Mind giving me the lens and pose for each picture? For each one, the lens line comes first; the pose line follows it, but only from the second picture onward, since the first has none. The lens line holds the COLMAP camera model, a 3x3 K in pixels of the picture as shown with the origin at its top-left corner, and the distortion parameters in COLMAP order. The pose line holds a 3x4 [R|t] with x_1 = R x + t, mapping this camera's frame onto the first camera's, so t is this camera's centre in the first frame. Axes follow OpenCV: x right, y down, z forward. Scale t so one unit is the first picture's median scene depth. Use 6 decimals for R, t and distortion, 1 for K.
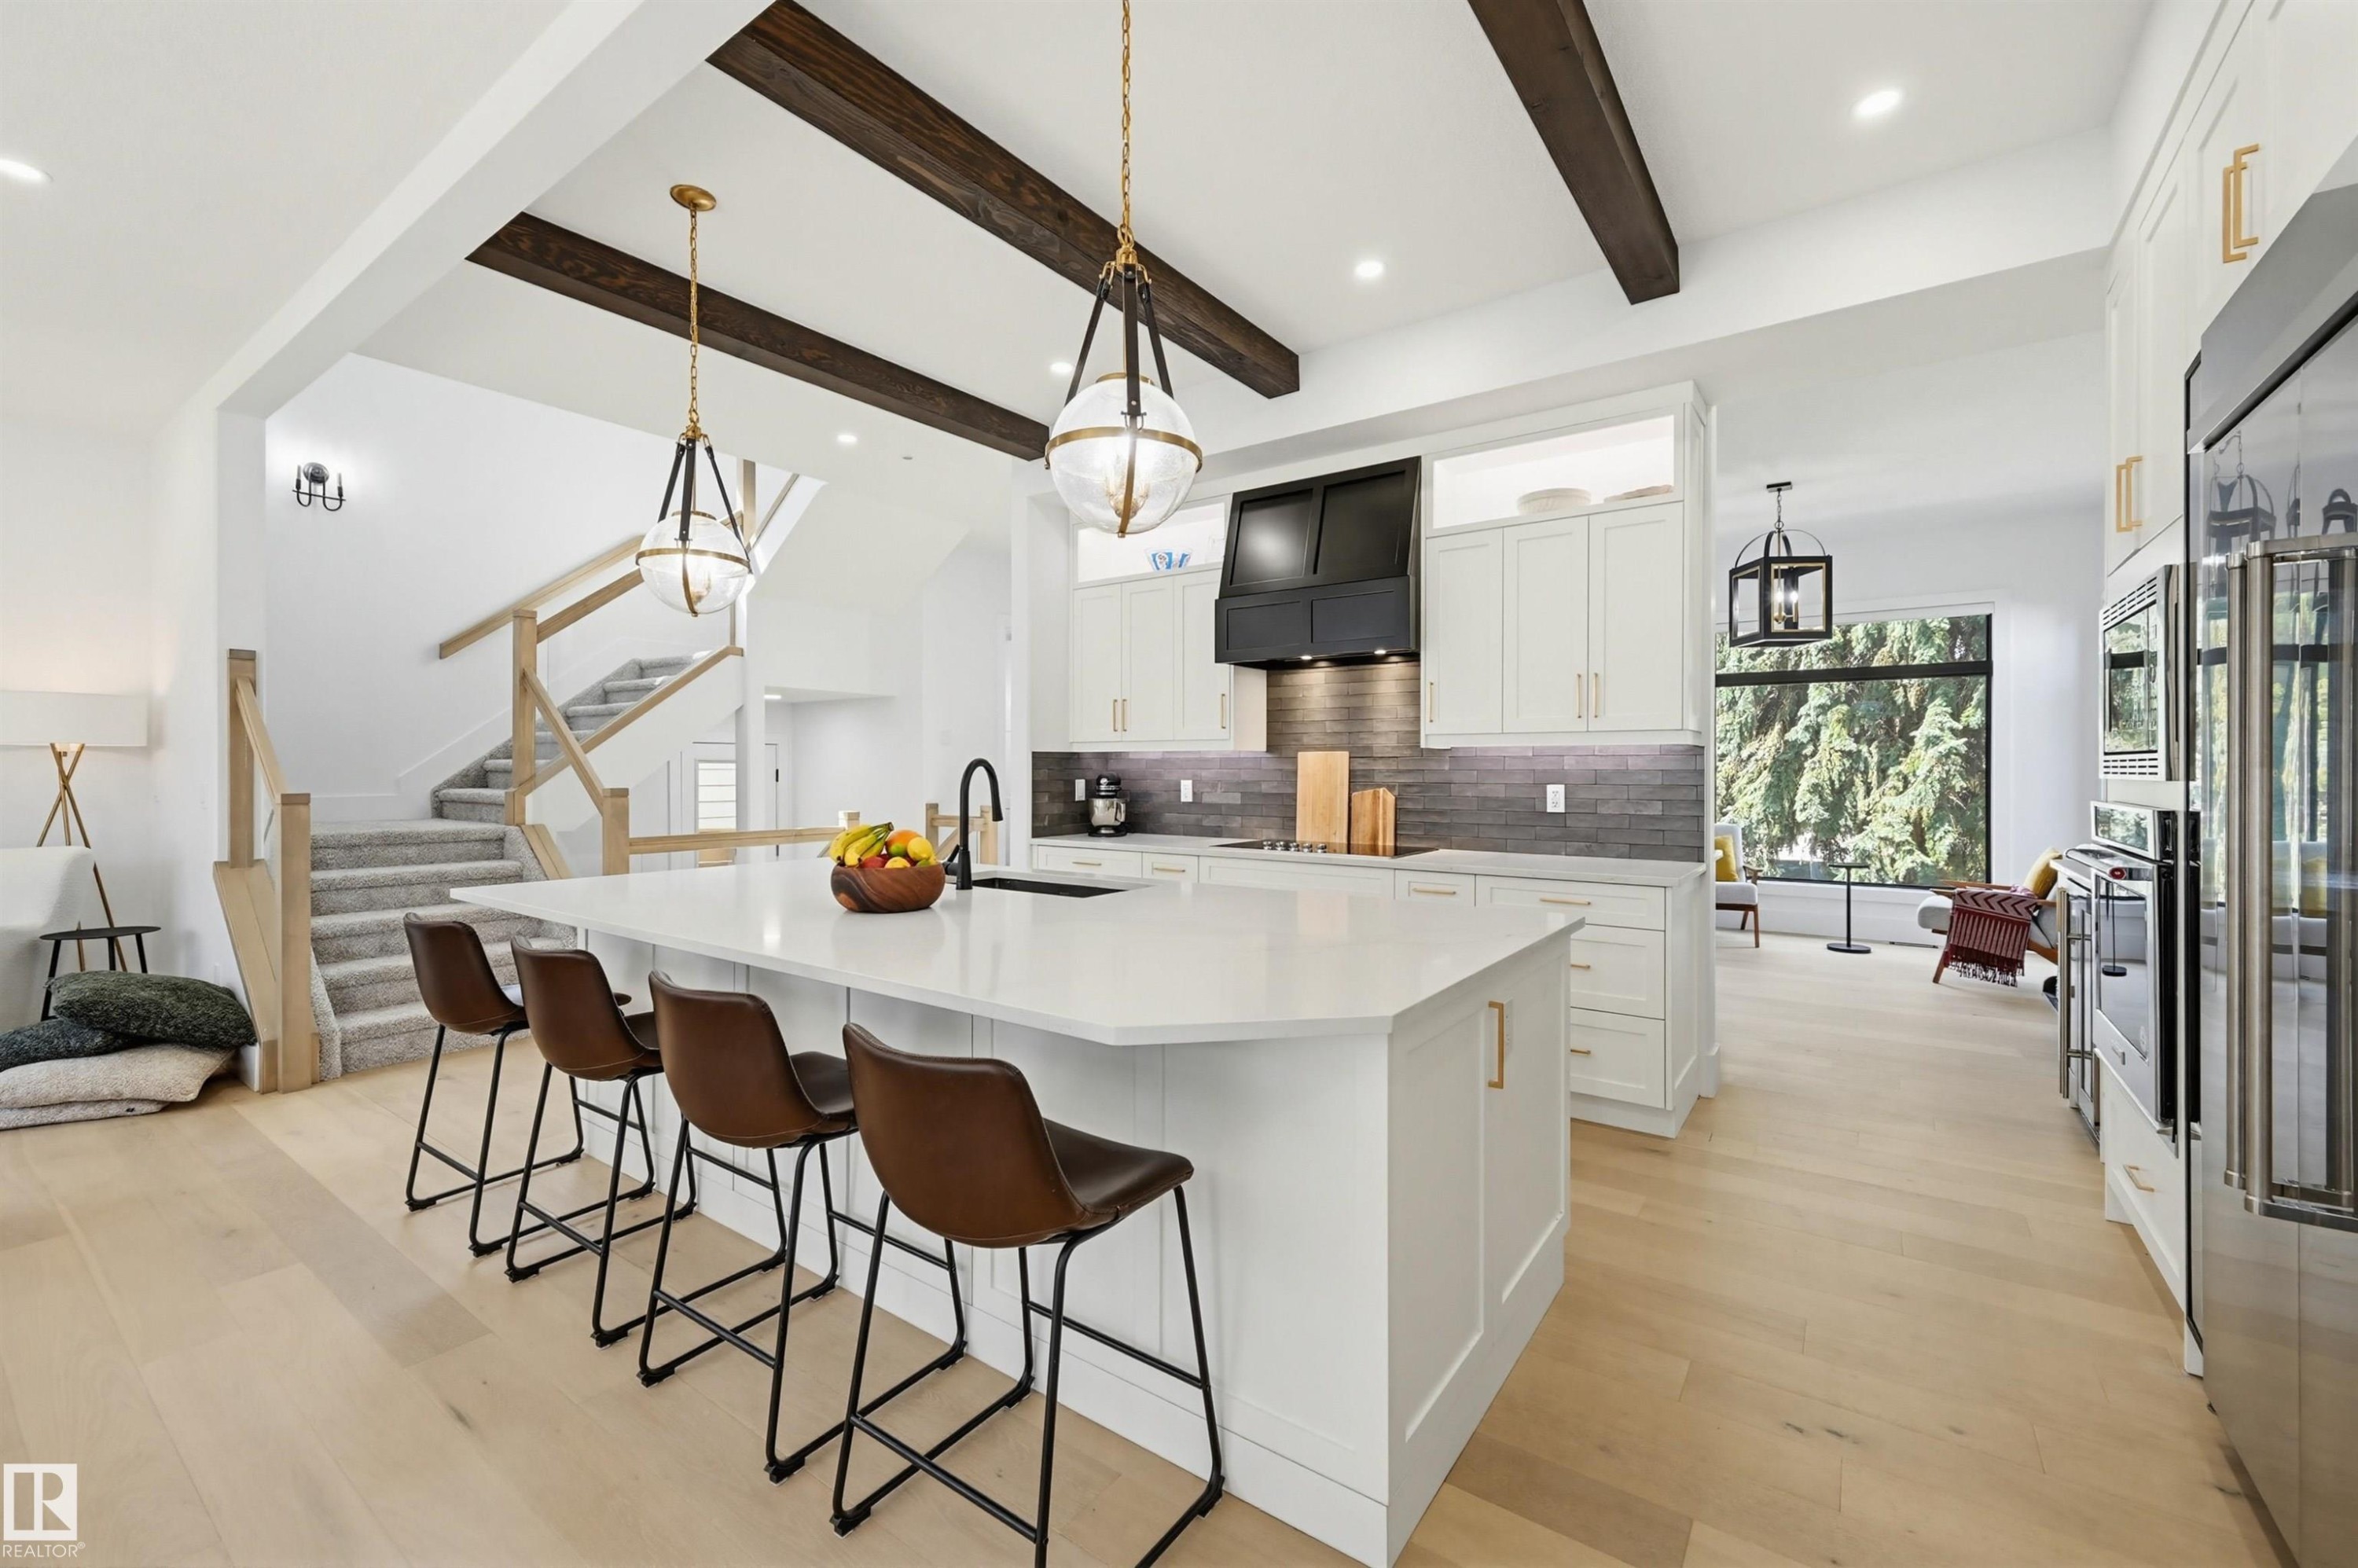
lens RADIAL K [[974.2, 0, 1173.3], [0, 974.2, 783.4], [0, 0, 1]] dist [-0.002884, -0.000516]
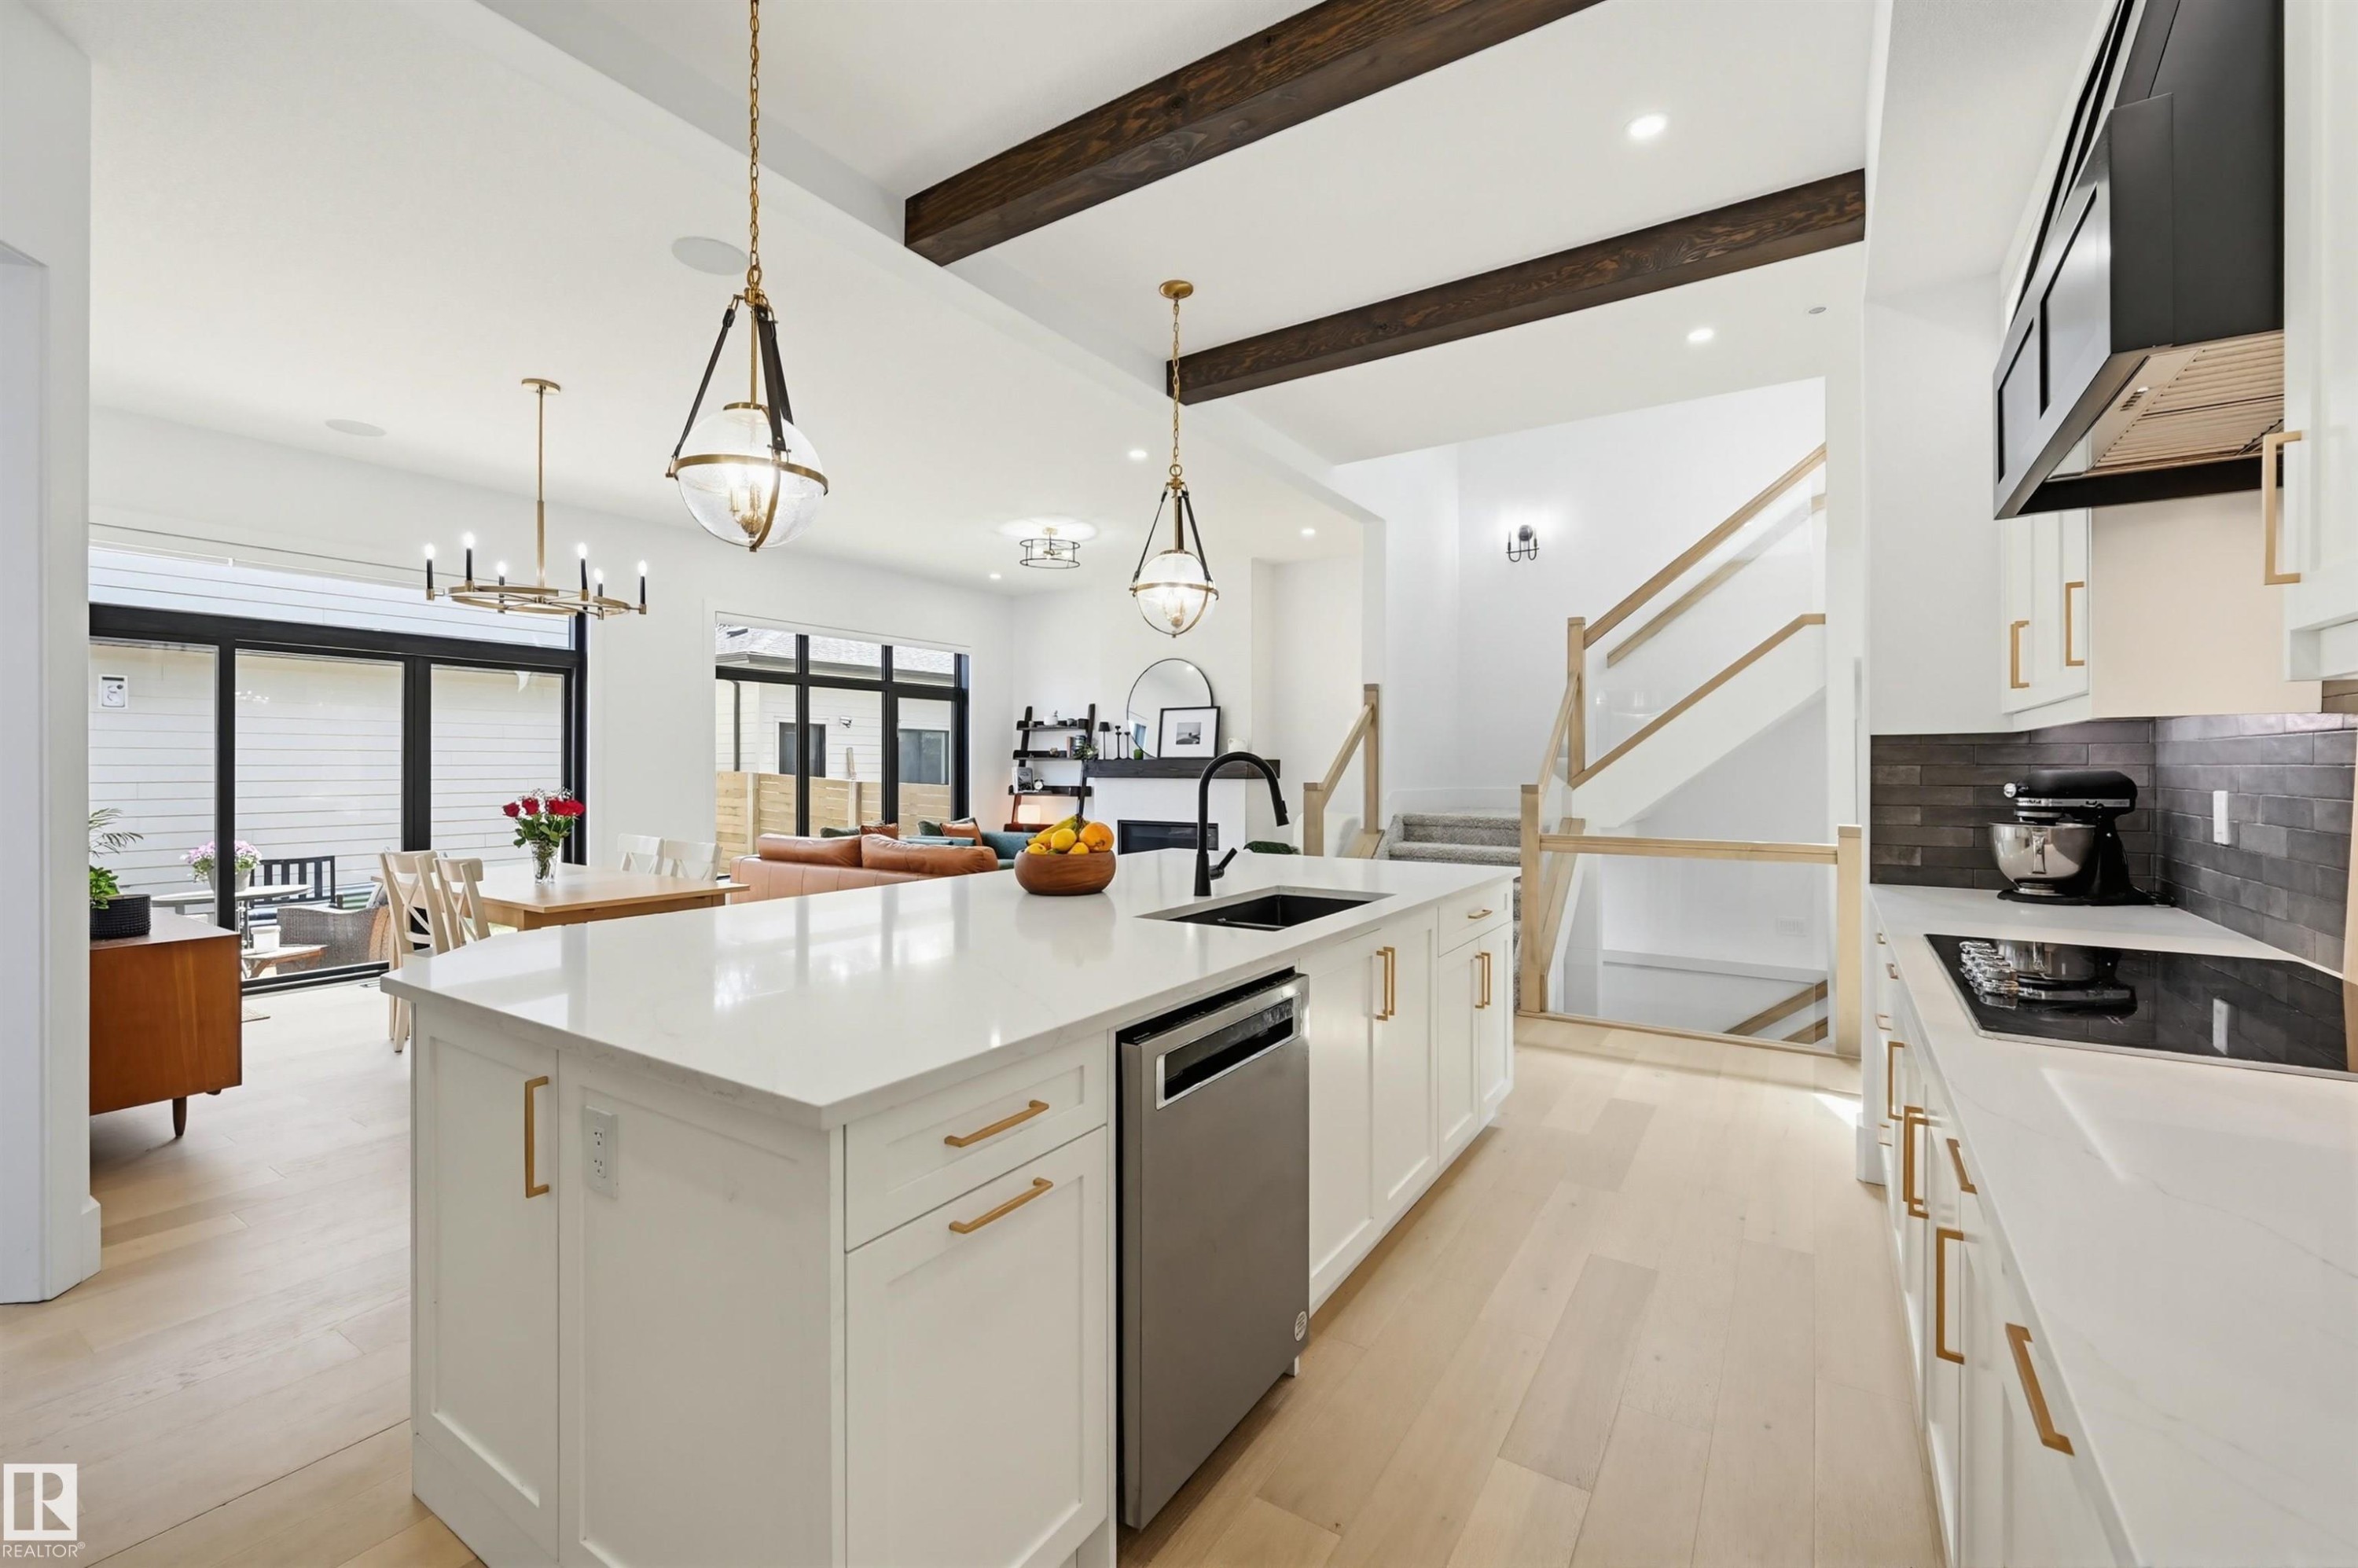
lens RADIAL K [[974.2, 0, 1184.8], [0, 974.2, 772.7], [0, 0, 1]] dist [-0.002884, -0.000516]
pose [[0.053719, 0.005185, -0.998543, 0.465060], [-0.012450, 0.999912, 0.004522, -0.008716], [0.998478, 0.012189, 0.053779, 0.626721]]
